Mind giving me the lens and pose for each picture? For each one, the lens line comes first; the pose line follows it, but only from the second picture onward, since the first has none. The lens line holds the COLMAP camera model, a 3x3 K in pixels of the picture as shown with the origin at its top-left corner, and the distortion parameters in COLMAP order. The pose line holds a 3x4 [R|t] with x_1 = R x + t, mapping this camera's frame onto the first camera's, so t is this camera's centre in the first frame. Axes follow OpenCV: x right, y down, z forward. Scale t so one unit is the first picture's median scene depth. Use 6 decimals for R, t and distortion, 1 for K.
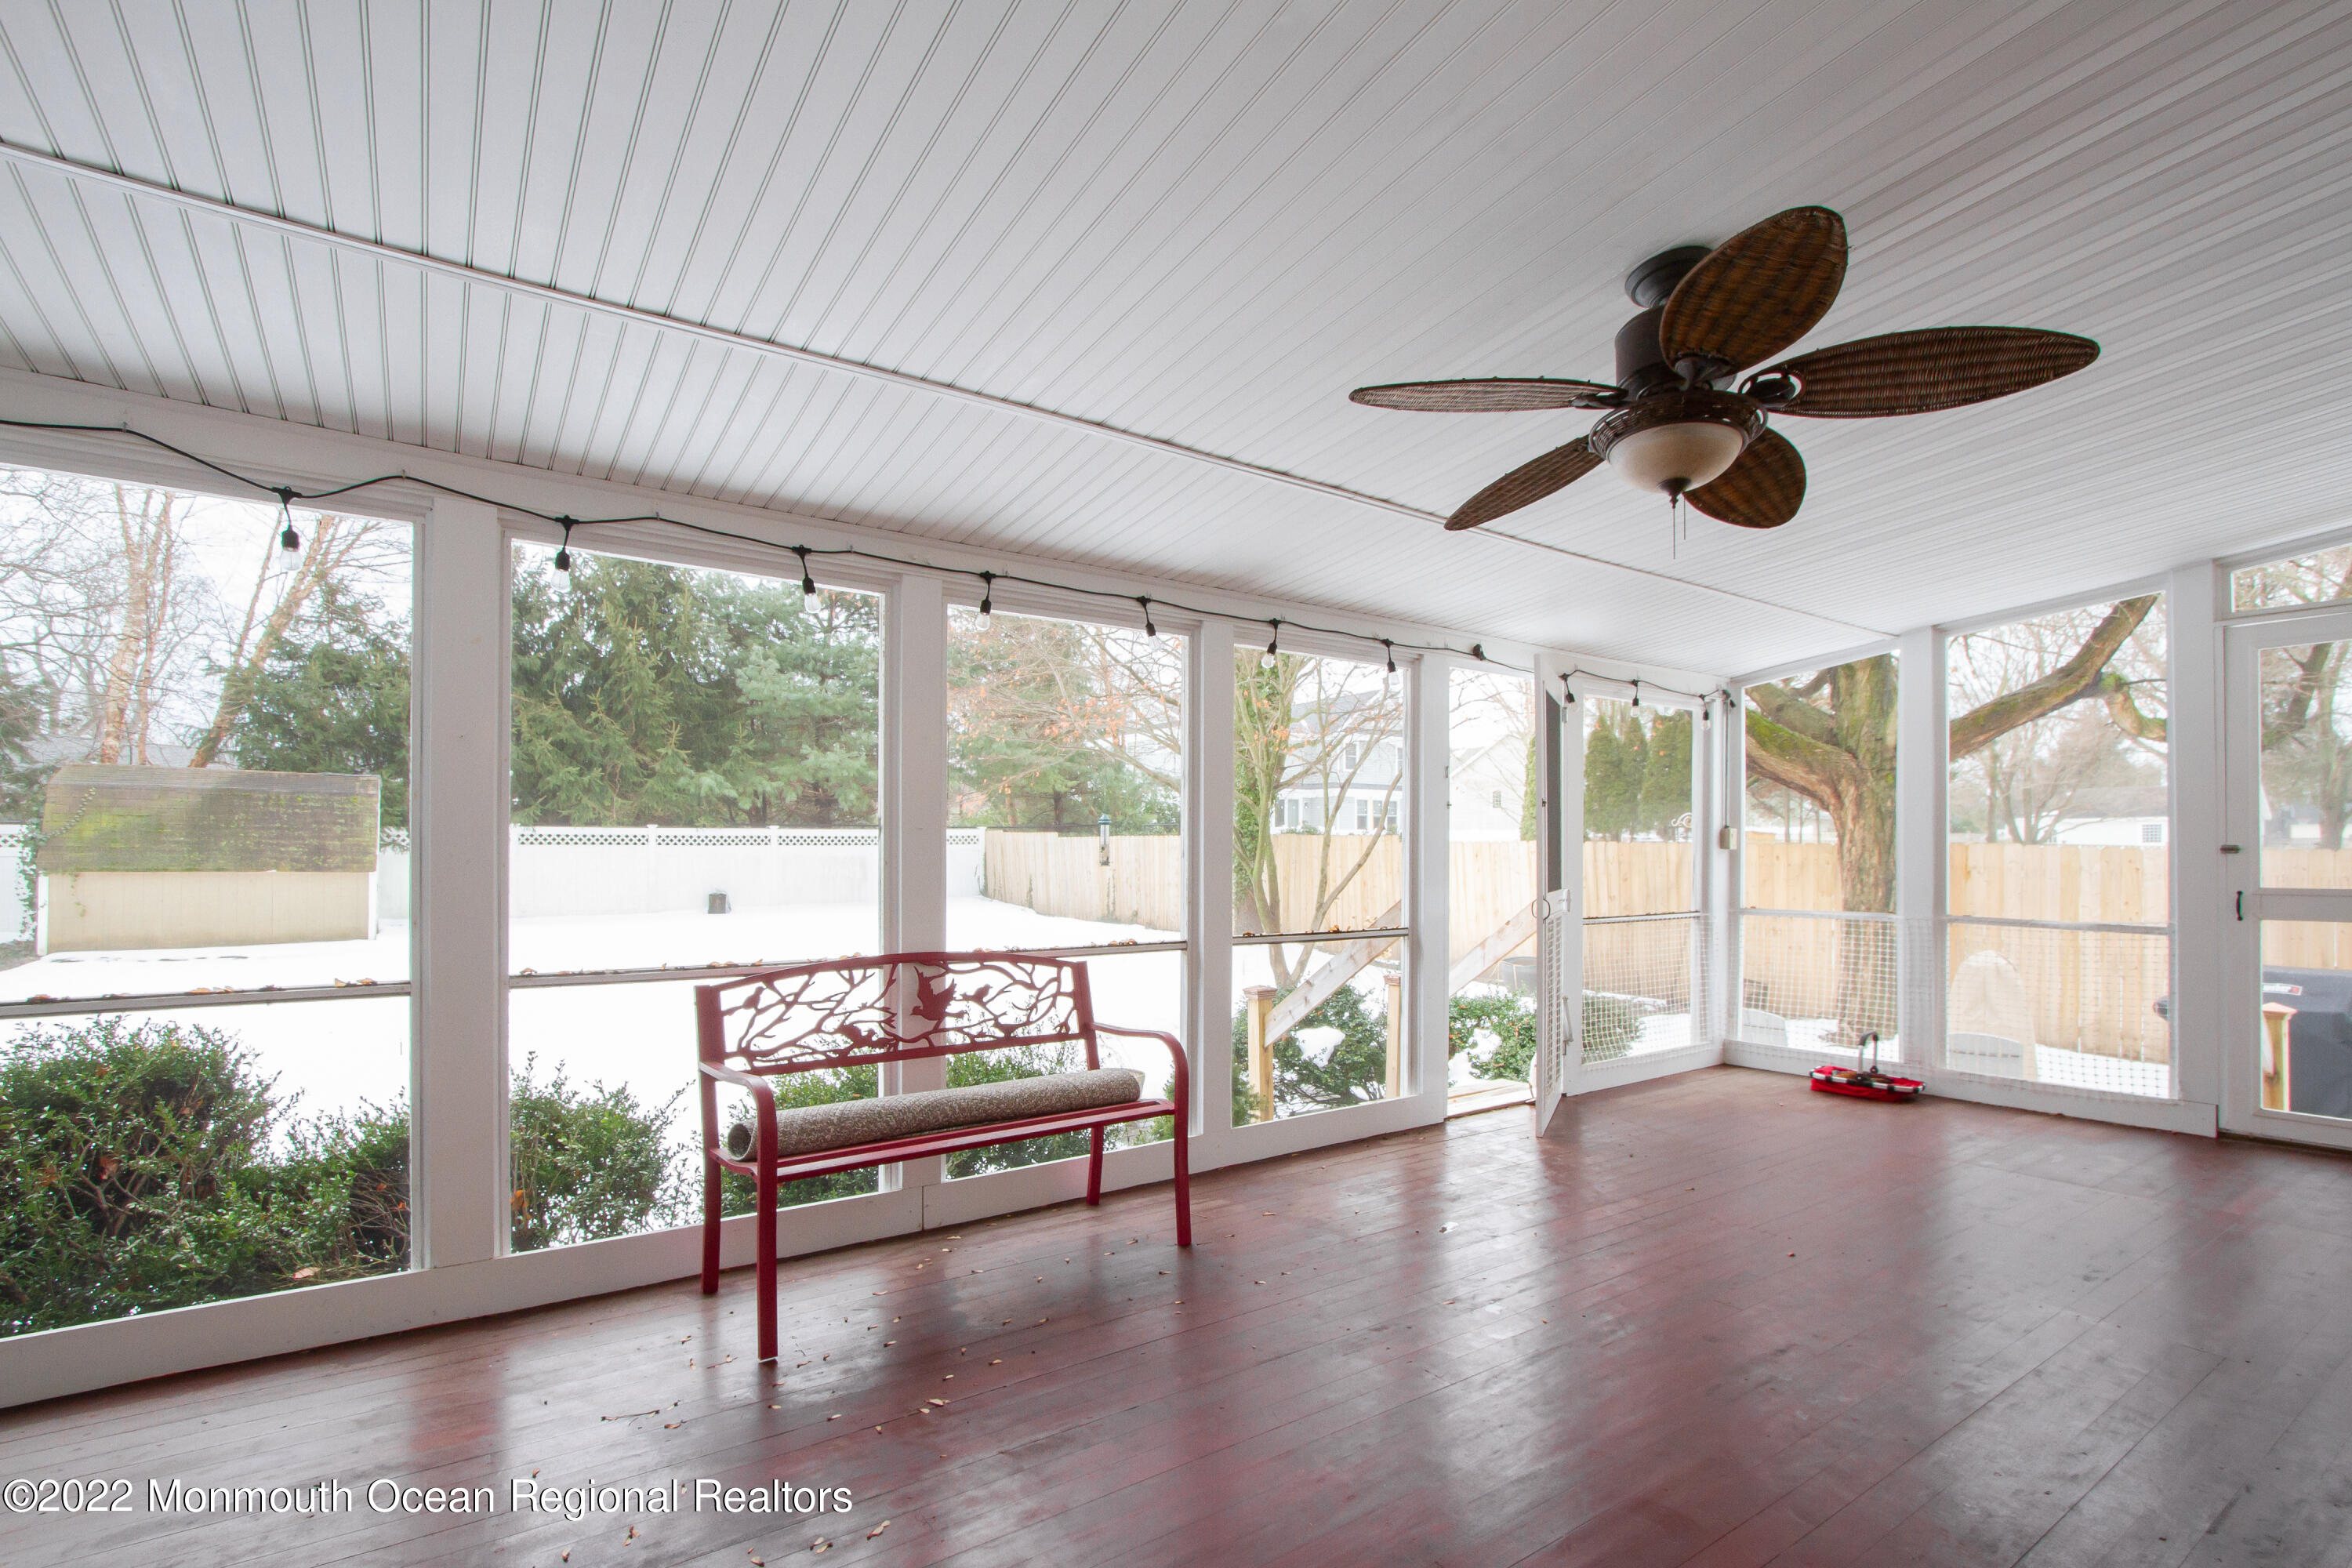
lens RADIAL K [[1096.4, 0, 1183.4], [0, 1096.4, 859.7], [0, 0, 1]] dist [-0.002274, -0.000032]
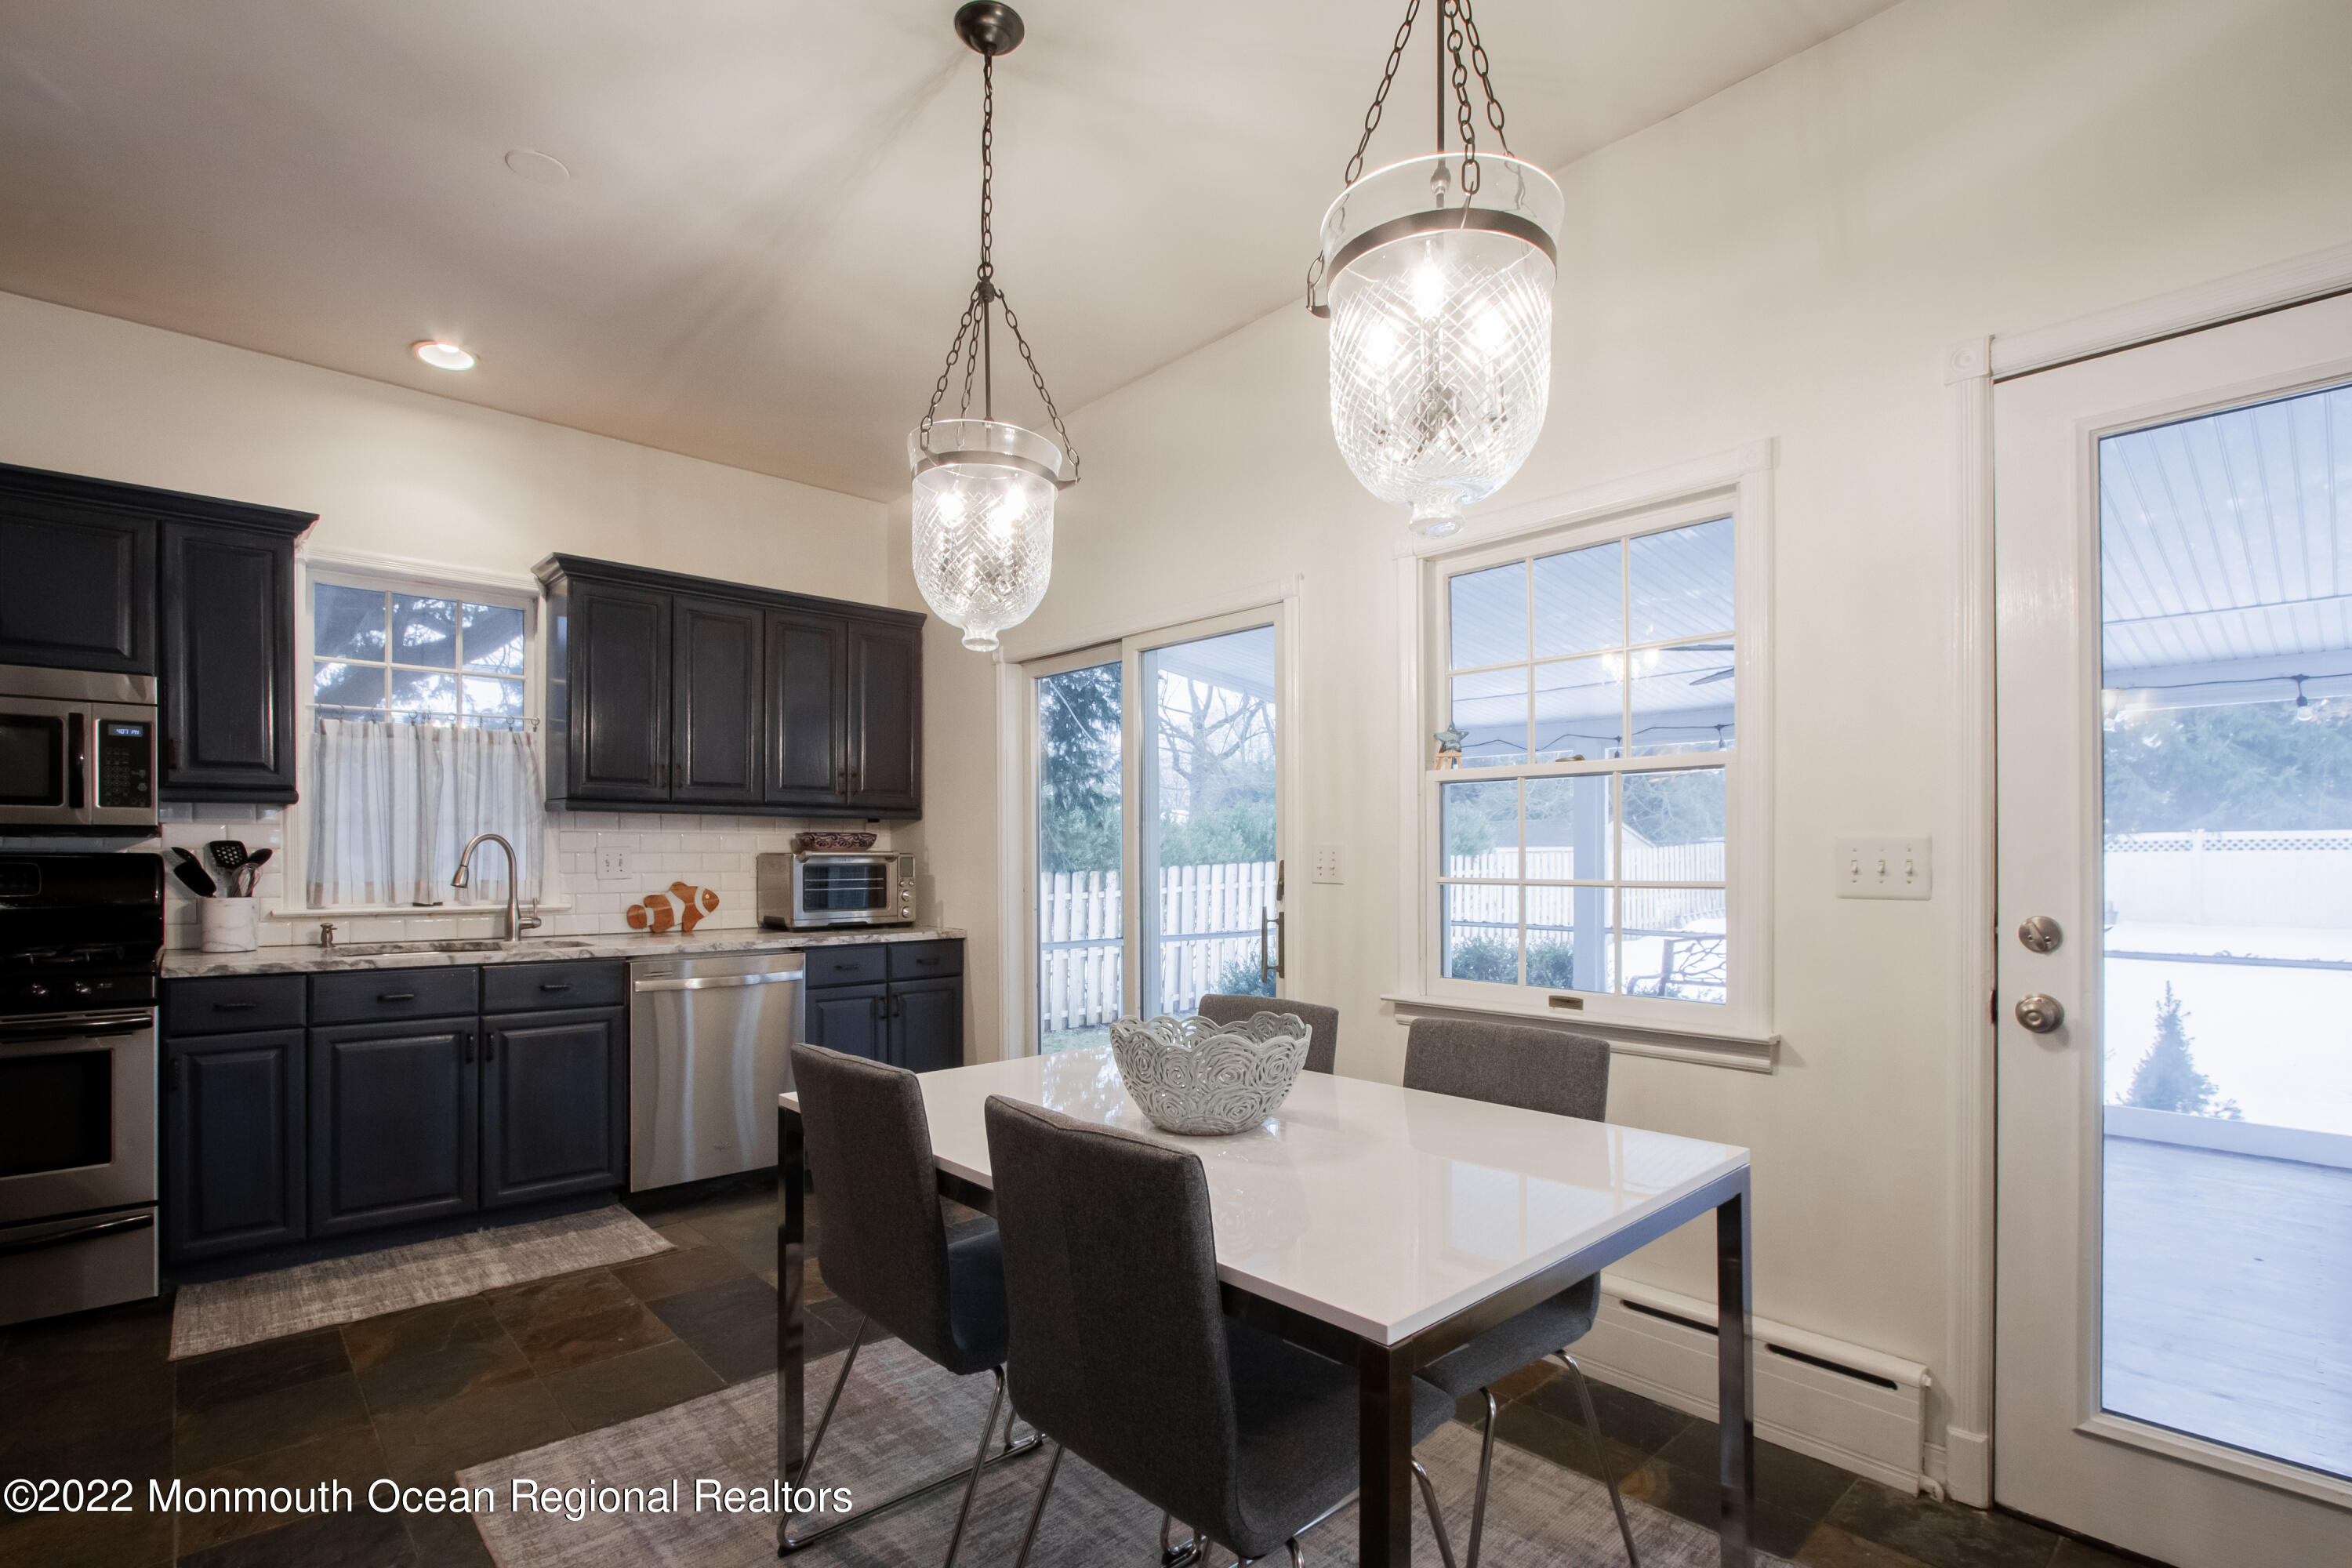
lens RADIAL K [[1096.4, 0, 1183.4], [0, 1096.4, 859.7], [0, 0, 1]] dist [-0.002274, -0.000032]
pose [[0.144385, 0.001177, -0.989521, 1.258292], [-0.000421, 0.999999, 0.001128, -0.036390], [0.989522, 0.000254, 0.144385, -0.215105]]
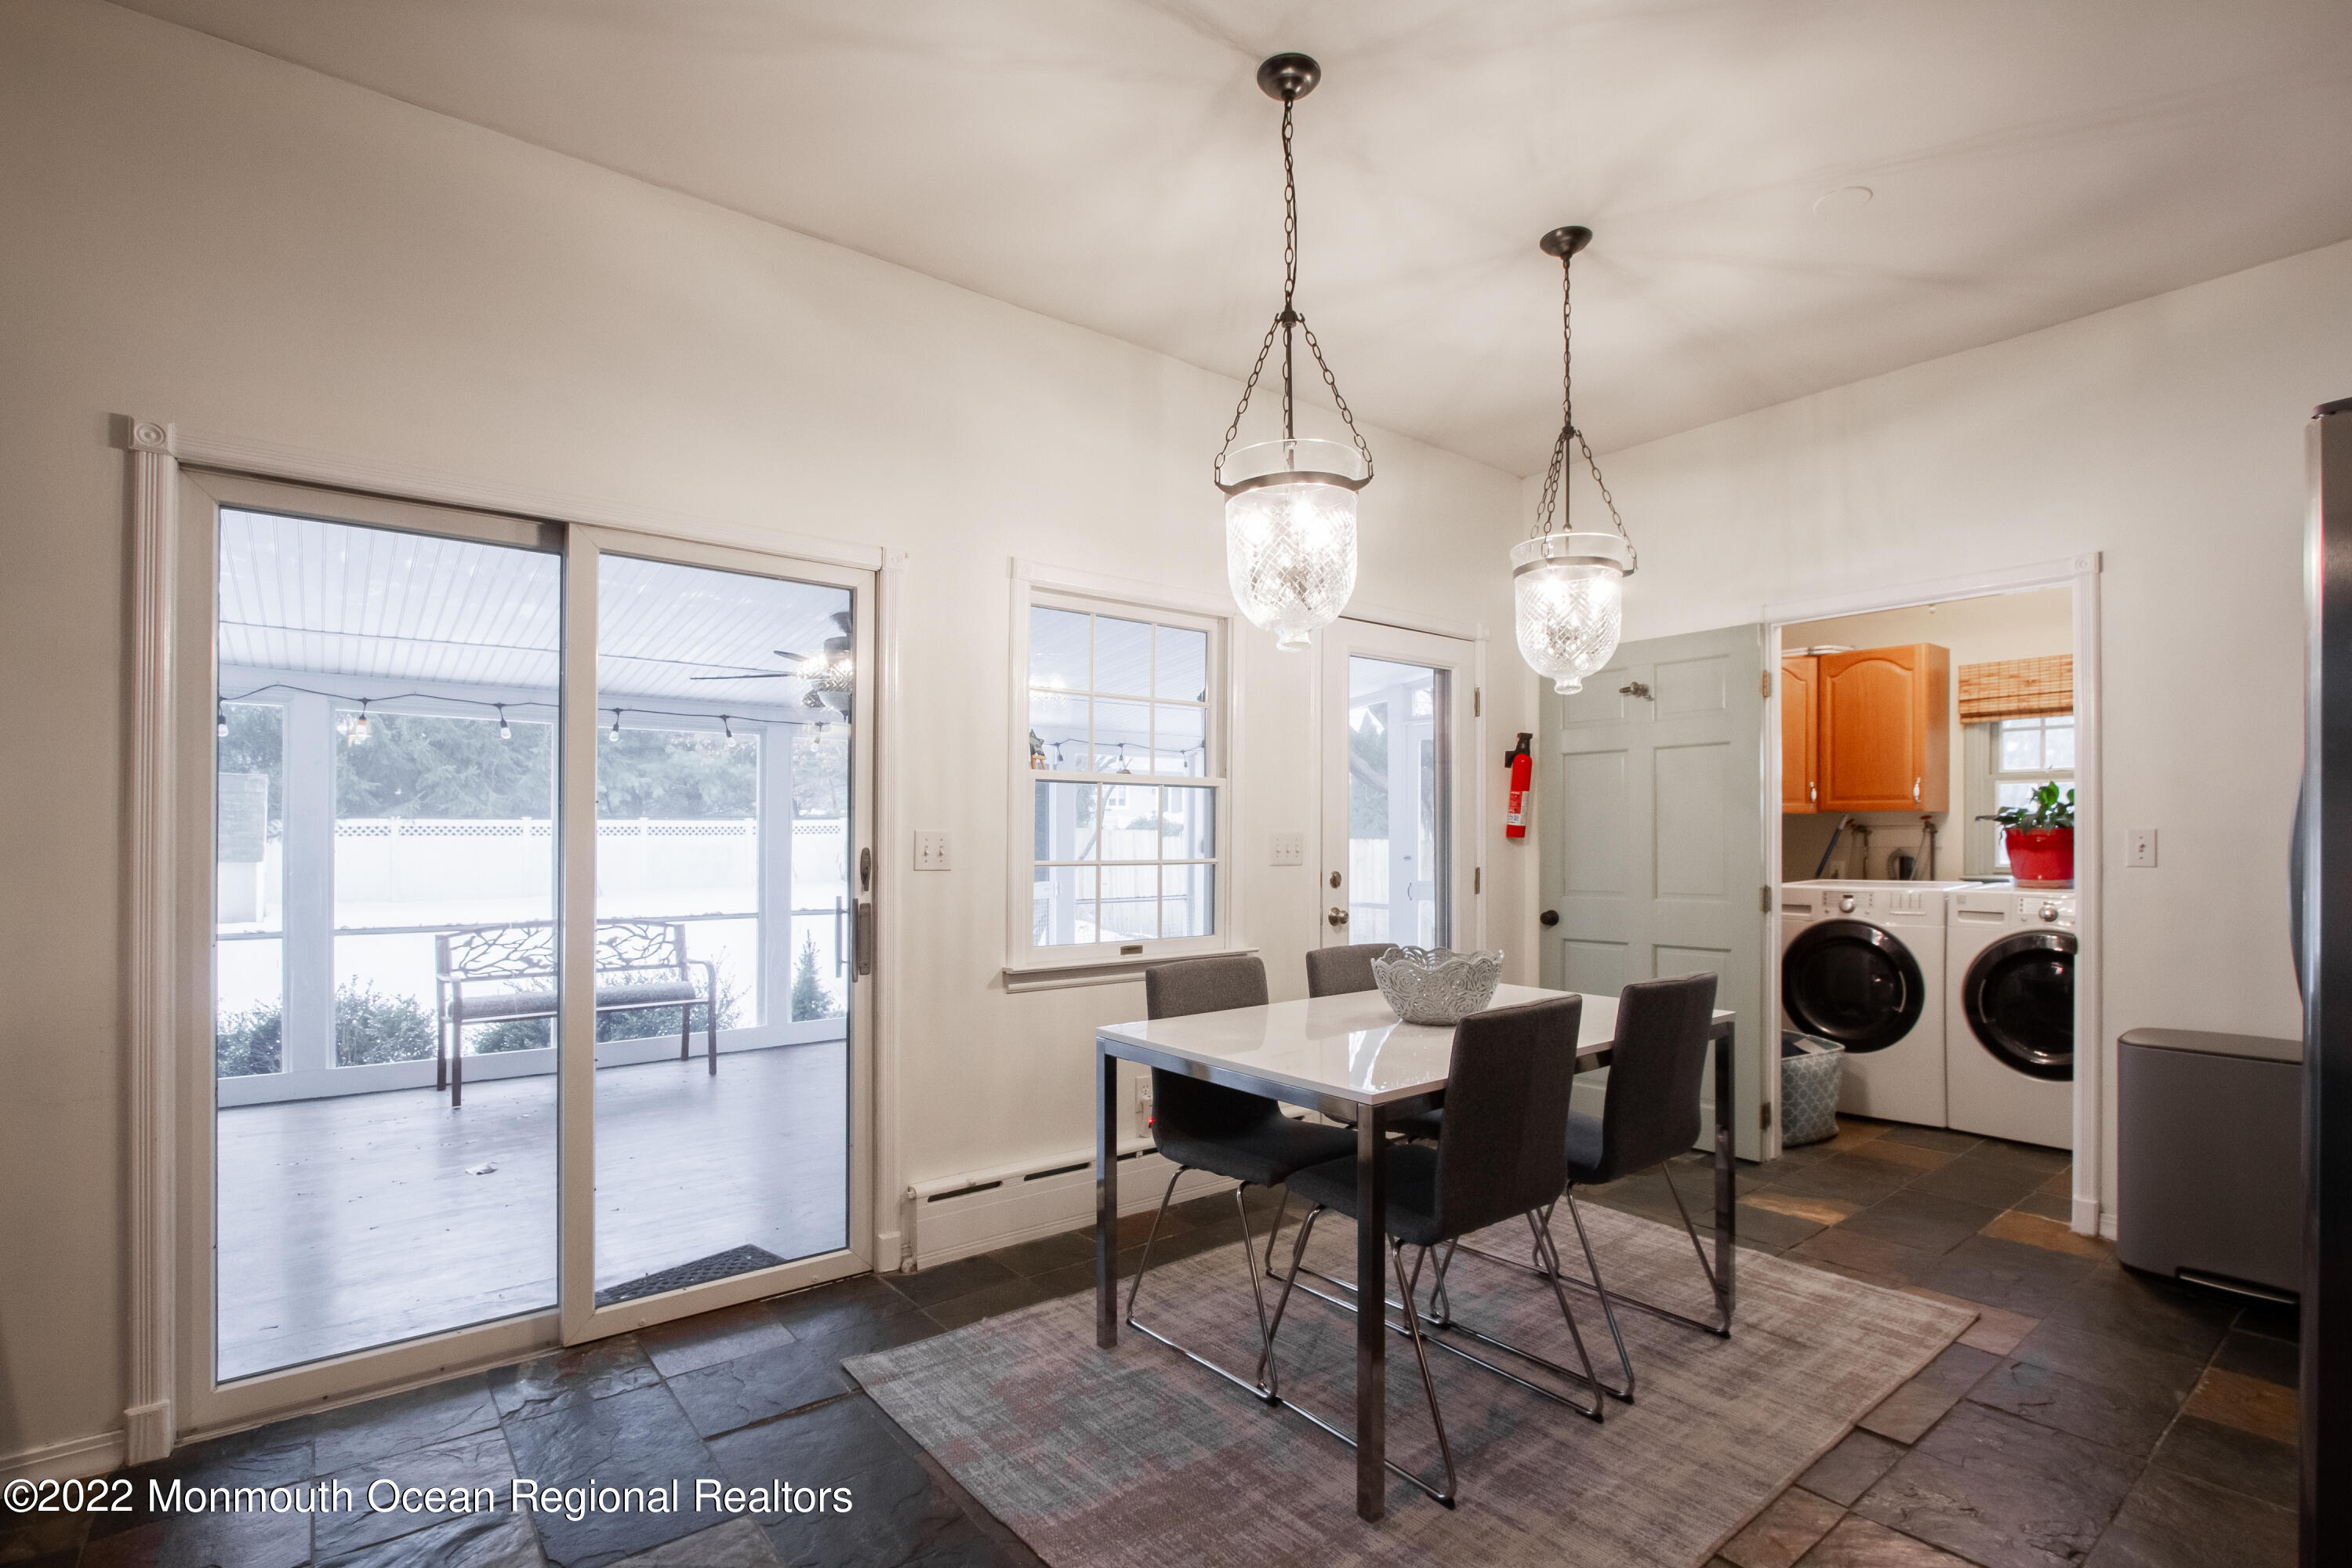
lens RADIAL K [[1106.1, 0, 1189.9], [0, 1106.1, 841.4], [0, 0, 1]] dist [-0.009185, -0.000020]
pose [[0.997865, -0.000773, 0.065307, 0.605970], [0.000797, 1.000000, -0.000347, -0.039014], [-0.065306, 0.000398, 0.997865, -0.824233]]
